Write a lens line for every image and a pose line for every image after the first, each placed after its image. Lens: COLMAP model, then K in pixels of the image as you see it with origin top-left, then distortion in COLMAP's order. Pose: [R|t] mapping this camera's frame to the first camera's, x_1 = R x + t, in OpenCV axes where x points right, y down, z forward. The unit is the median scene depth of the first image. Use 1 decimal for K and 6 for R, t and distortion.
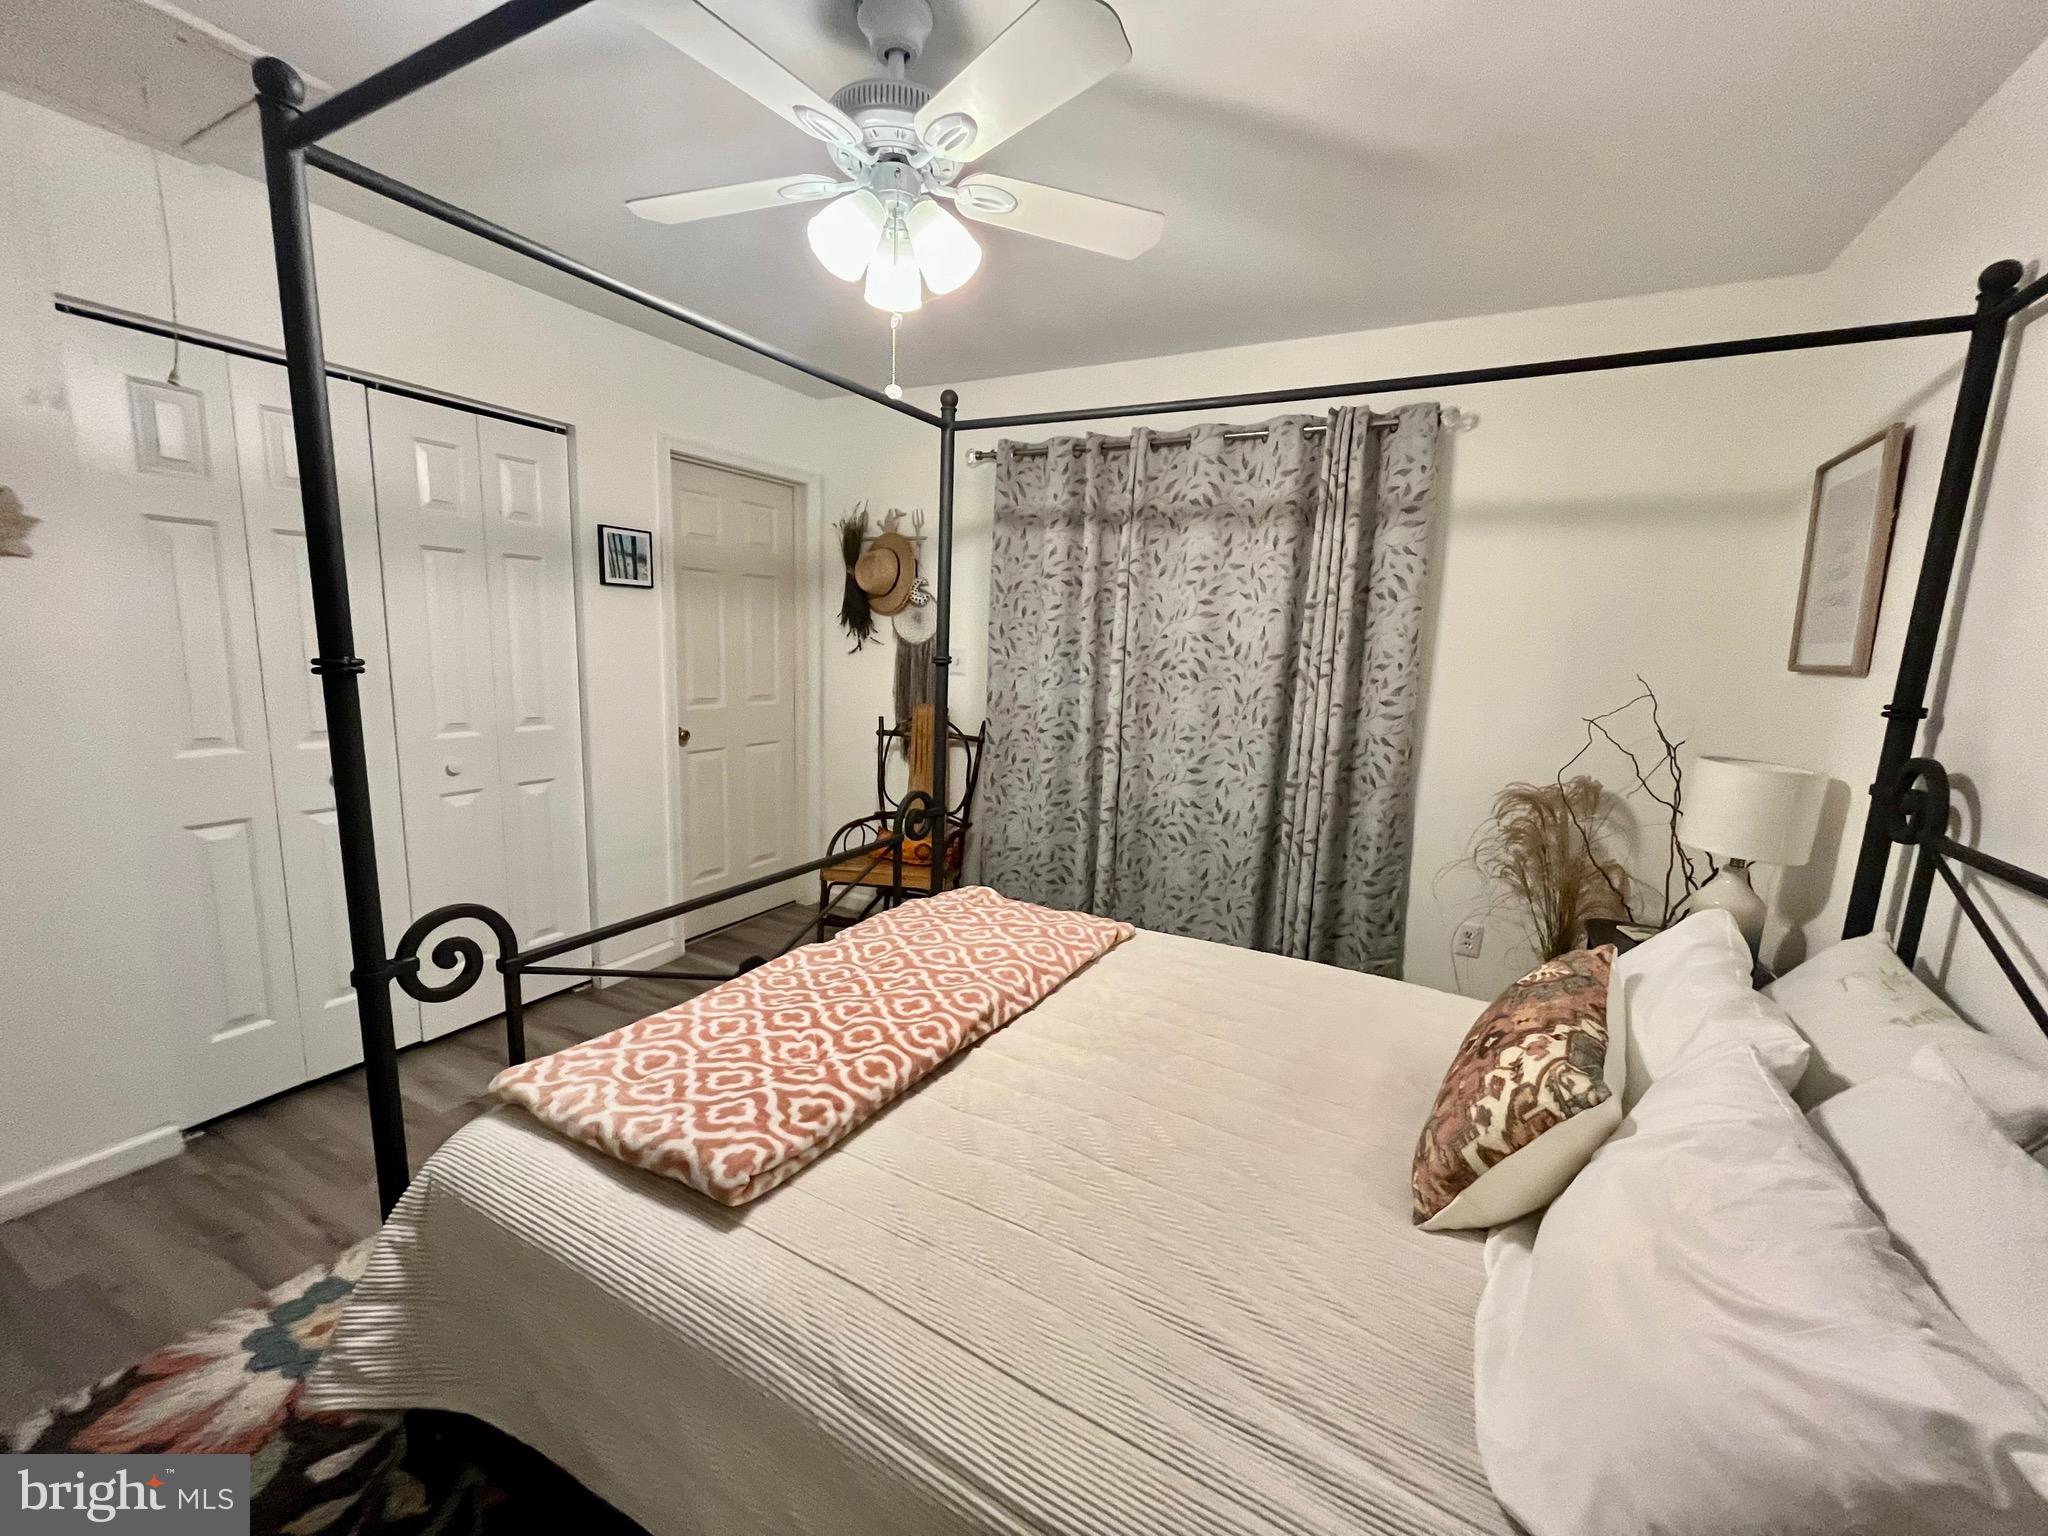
lens RADIAL K [[826.3, 0, 1025.6], [0, 826.3, 770.8], [0, 0, 1]] dist [-0.002392, -0.000597]
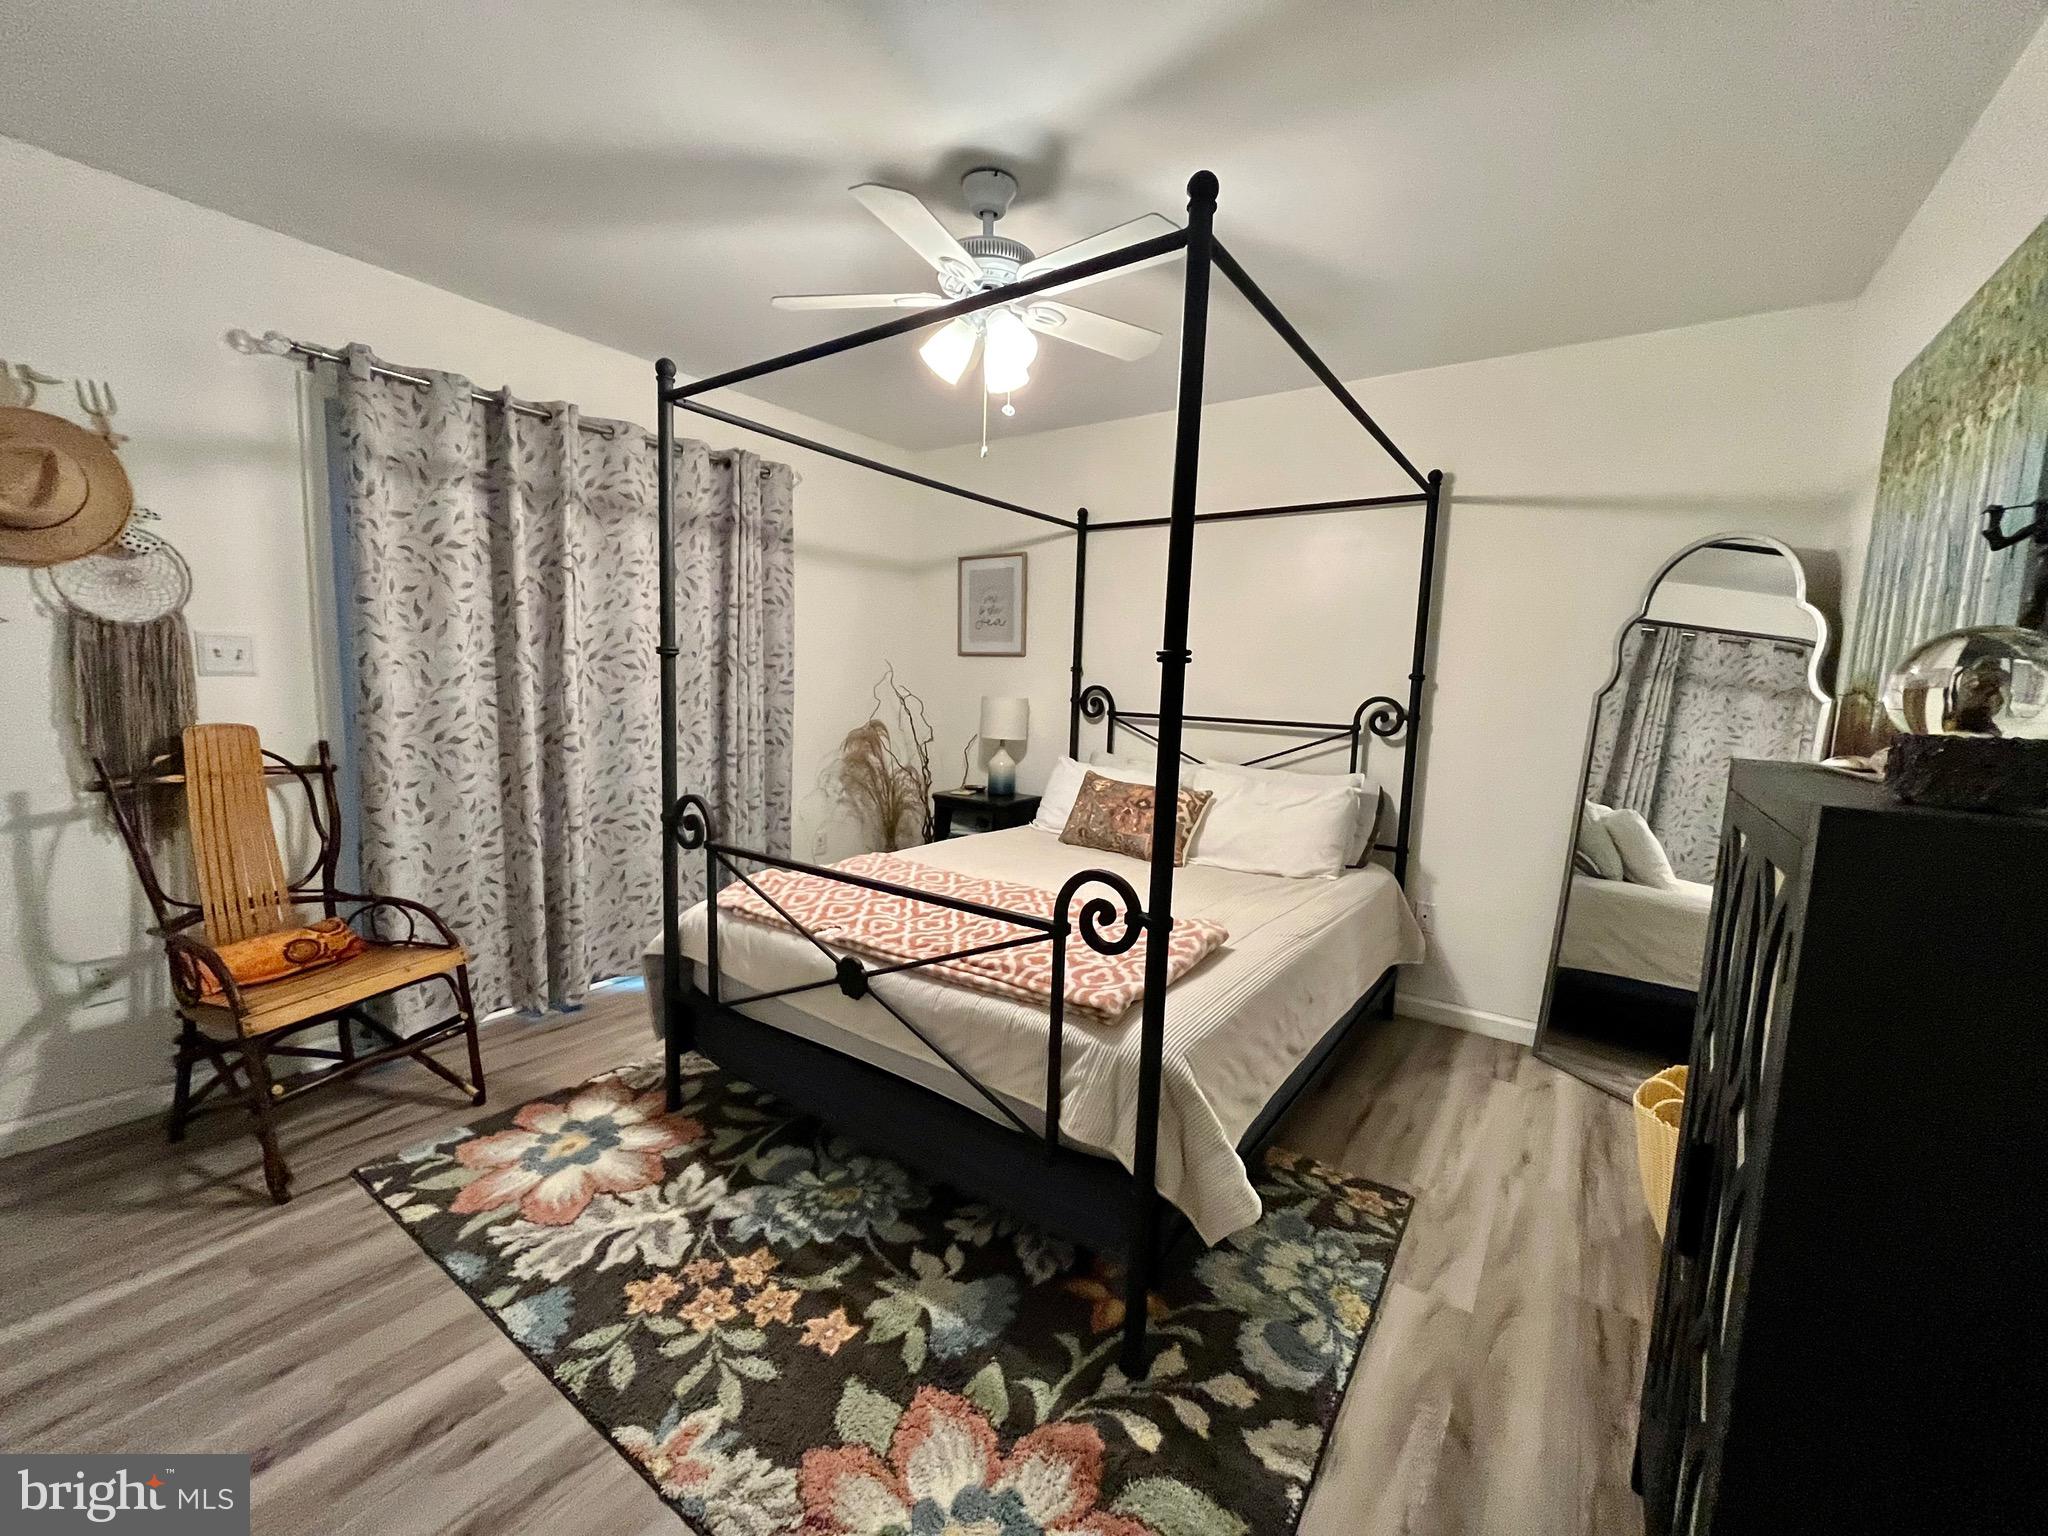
lens RADIAL K [[826.3, 0, 1025.6], [0, 826.3, 770.8], [0, 0, 1]] dist [-0.002392, -0.000597]
pose [[0.125312, -0.152629, 0.980307, -0.815492], [0.122934, 0.982869, 0.137314, -0.073124], [-0.984471, 0.103306, 0.141929, 0.418825]]
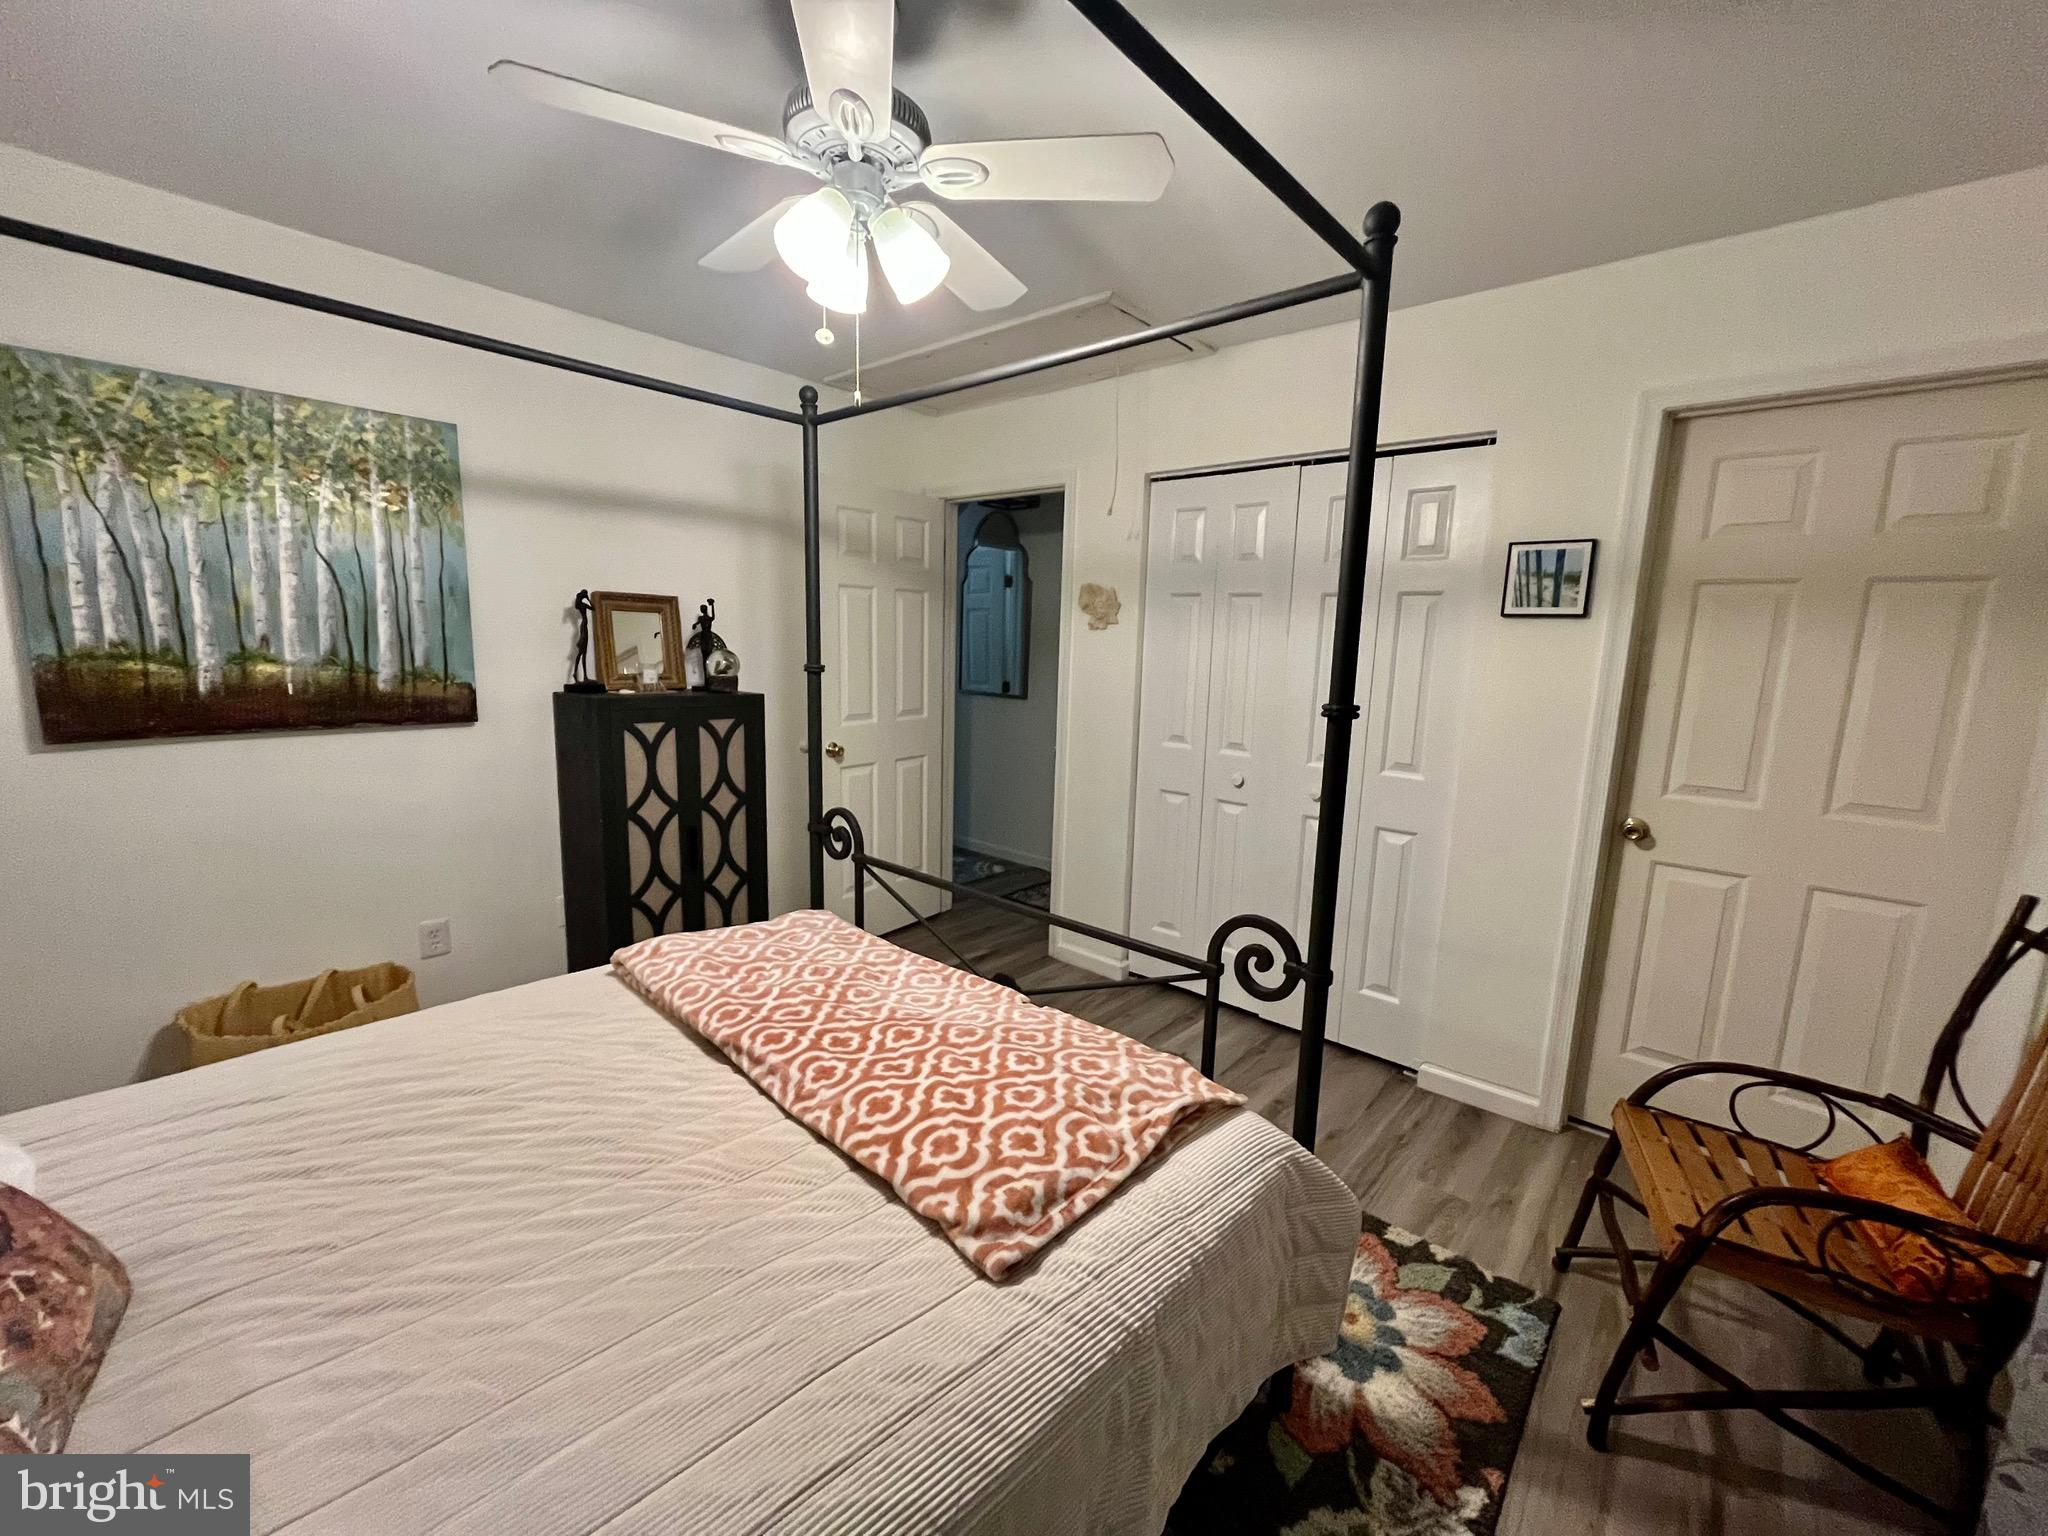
lens RADIAL K [[826.3, 0, 1025.6], [0, 826.3, 770.8], [0, 0, 1]] dist [-0.002392, -0.000597]
pose [[-0.230566, 0.103462, -0.967541, 0.404074], [-0.197087, 0.968756, 0.150558, -0.112949], [0.952888, 0.225404, -0.202971, 0.777102]]
